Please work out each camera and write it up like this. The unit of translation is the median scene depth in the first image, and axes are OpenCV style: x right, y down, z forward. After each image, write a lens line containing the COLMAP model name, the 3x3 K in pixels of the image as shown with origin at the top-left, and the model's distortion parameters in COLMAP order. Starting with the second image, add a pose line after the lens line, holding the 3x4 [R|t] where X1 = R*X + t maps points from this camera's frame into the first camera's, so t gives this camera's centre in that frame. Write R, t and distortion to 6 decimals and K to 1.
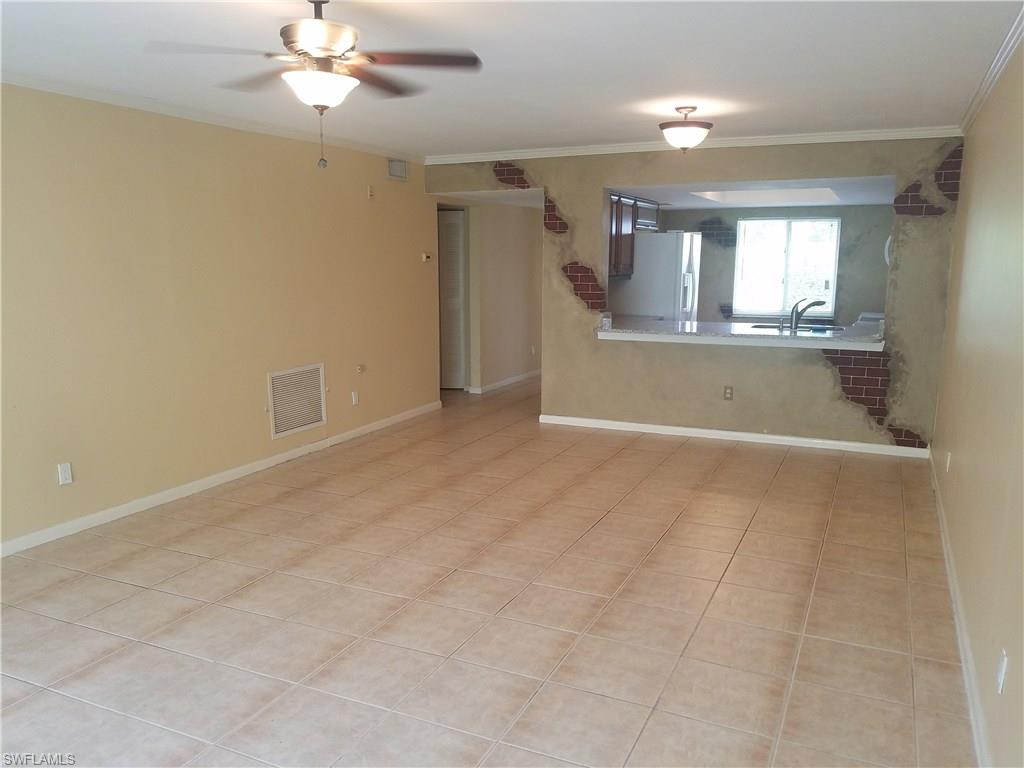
lens RADIAL K [[808.1, 0, 511.0], [0, 808.1, 387.4], [0, 0, 1]] dist [-0.005971, -0.015746]
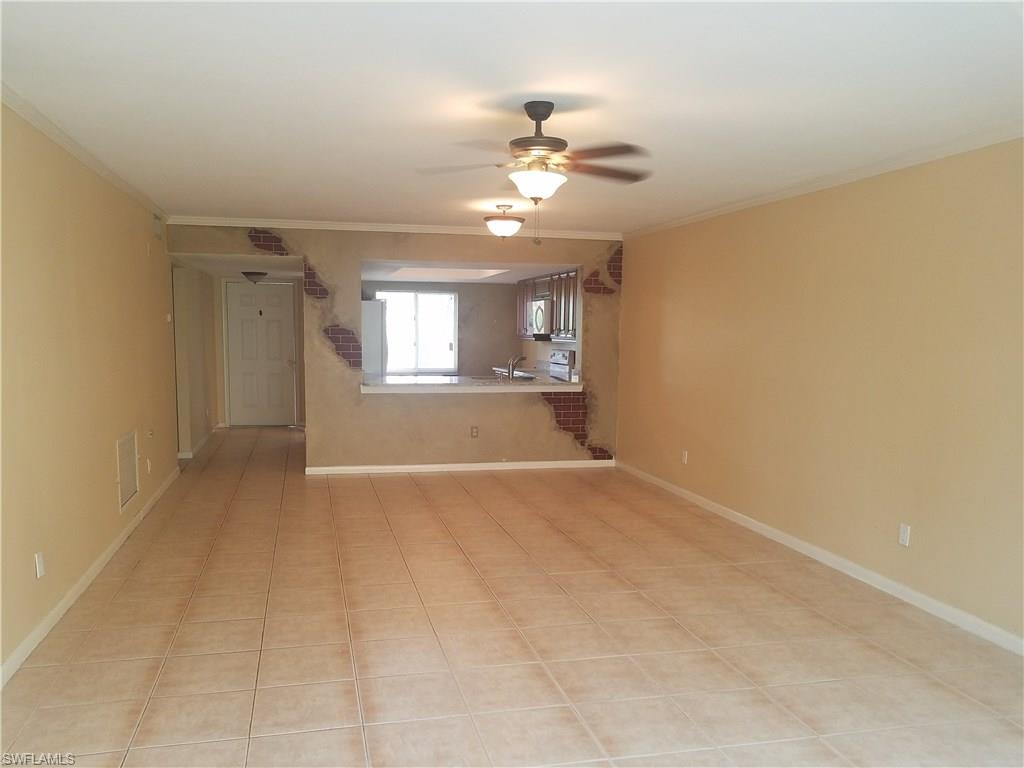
lens RADIAL K [[808.1, 0, 465.4], [0, 808.1, 403.4], [0, 0, 1]] dist [-0.005971, -0.015746]
pose [[0.793658, -0.048001, 0.606467, -0.517671], [0.086737, 0.995627, -0.034706, 0.005586], [-0.602149, 0.080147, 0.794351, 0.033871]]
